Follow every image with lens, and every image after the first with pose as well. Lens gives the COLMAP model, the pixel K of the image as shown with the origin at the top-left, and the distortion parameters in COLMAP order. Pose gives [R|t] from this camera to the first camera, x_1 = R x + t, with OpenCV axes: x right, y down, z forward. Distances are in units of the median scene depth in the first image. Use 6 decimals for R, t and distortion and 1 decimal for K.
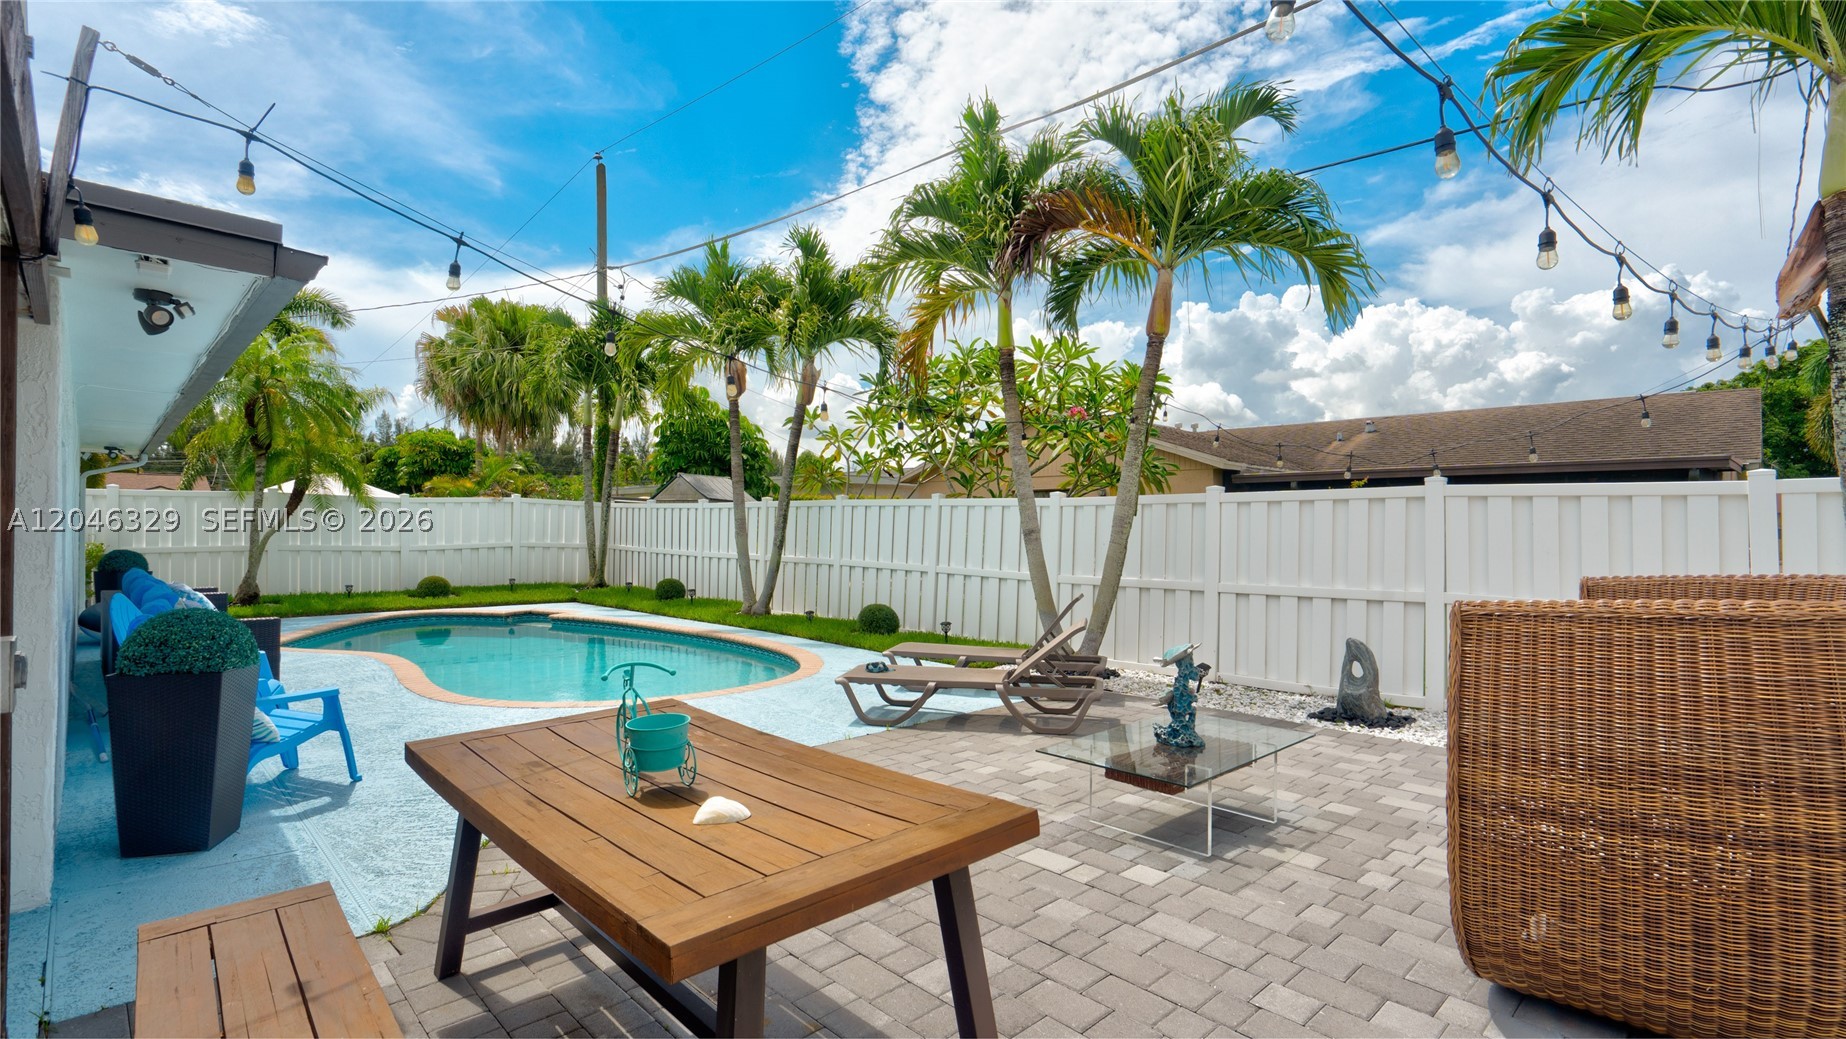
lens RADIAL K [[841.0, 0, 941.4], [0, 841.0, 533.3], [0, 0, 1]] dist [-0.004382, 0.001951]
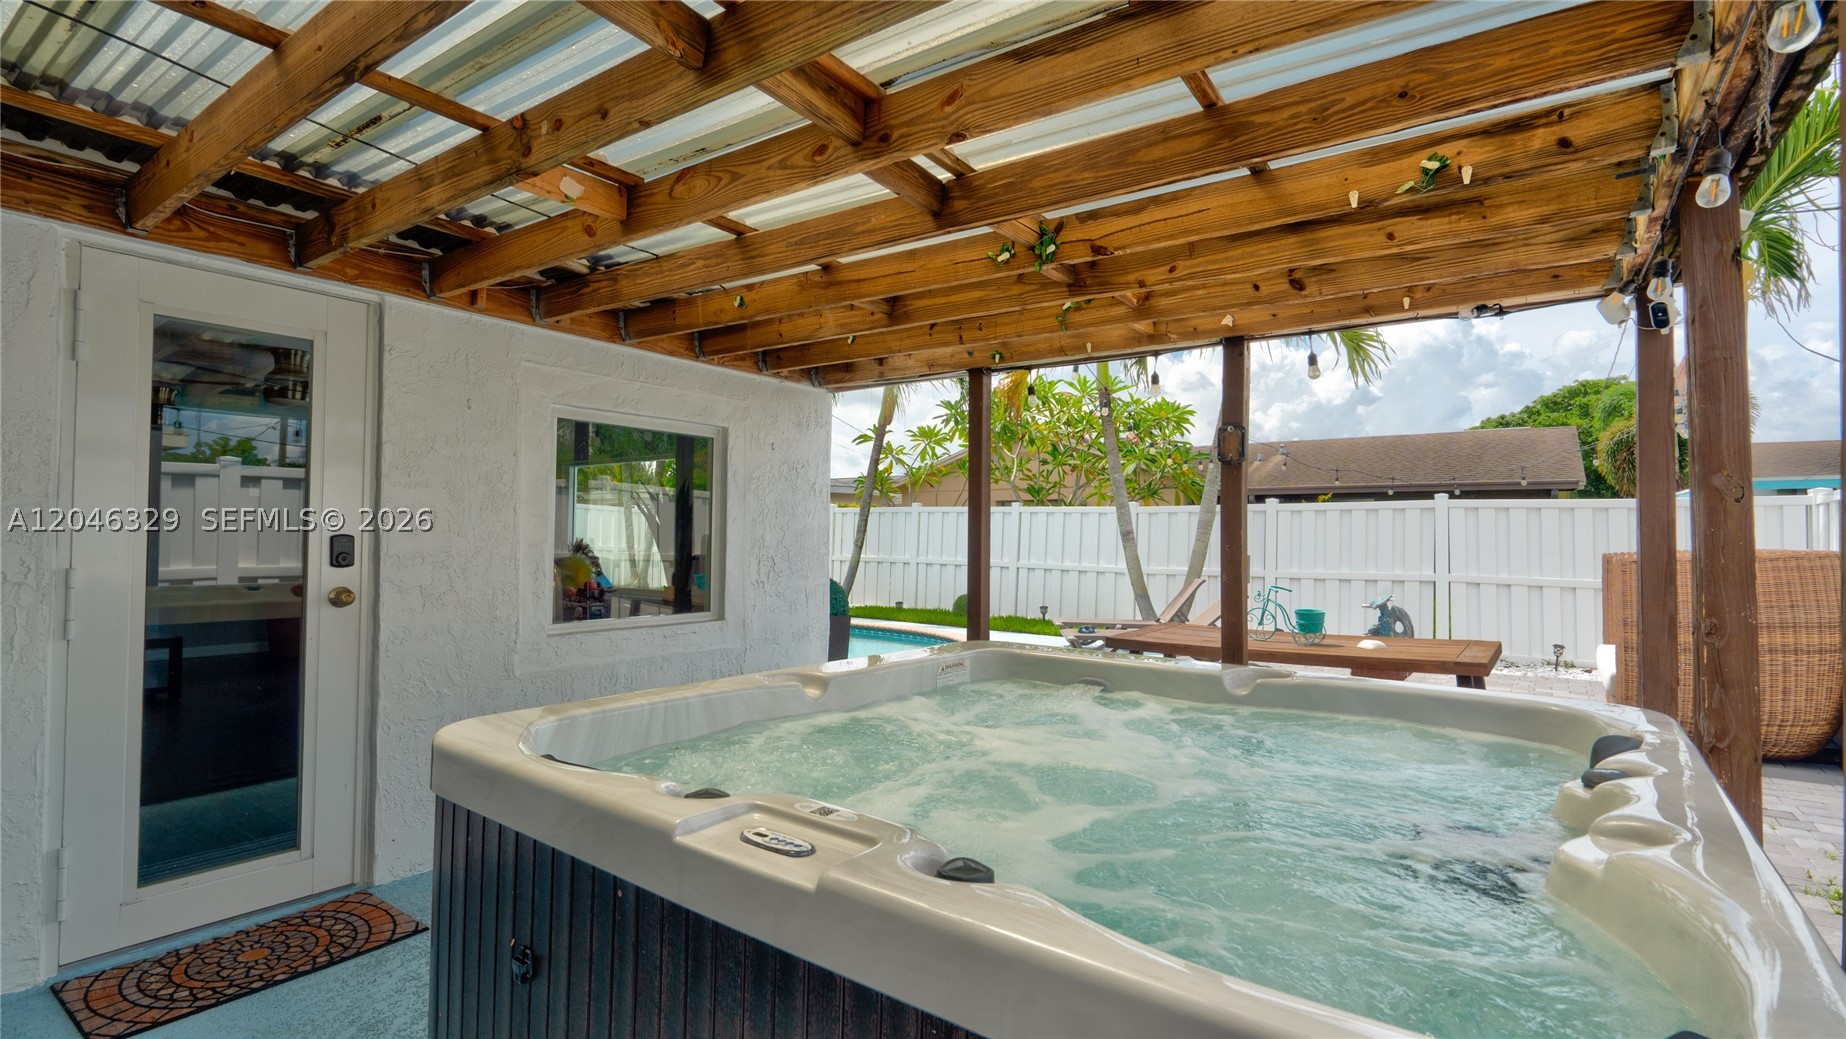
lens RADIAL K [[841.0, 0, 962.4], [0, 841.0, 527.5], [0, 0, 1]] dist [-0.004382, 0.001951]
pose [[0.983068, 0.004516, 0.183185, -0.230893], [-0.001373, 0.999850, -0.017285, 0.007895], [-0.183235, 0.016740, 0.982927, -0.127400]]
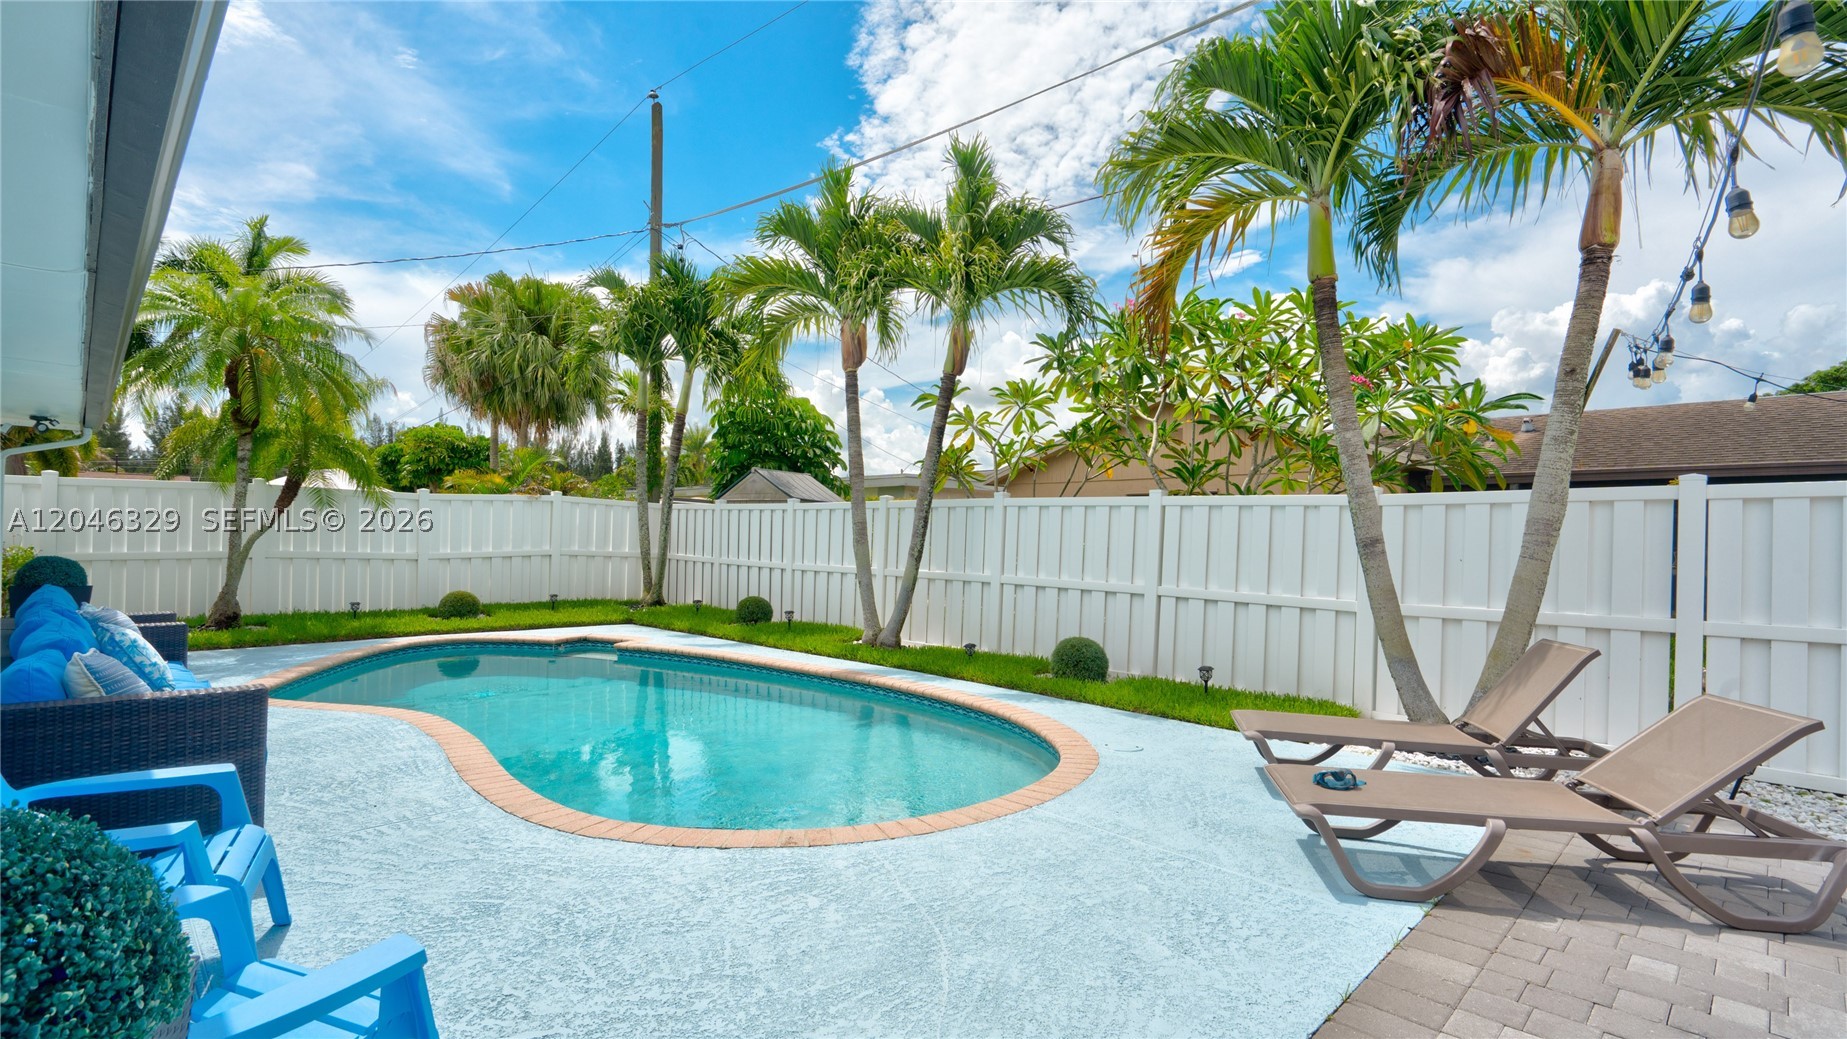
lens RADIAL K [[841.5, 0, 940.2], [0, 841.5, 521.8], [0, 0, 1]] dist [-0.004382, 0.001951]
pose [[0.999972, 0.007527, -0.000432, -0.149470], [-0.007535, 0.999657, -0.025097, 0.001649], [0.000243, 0.025100, 0.999685, 0.201151]]
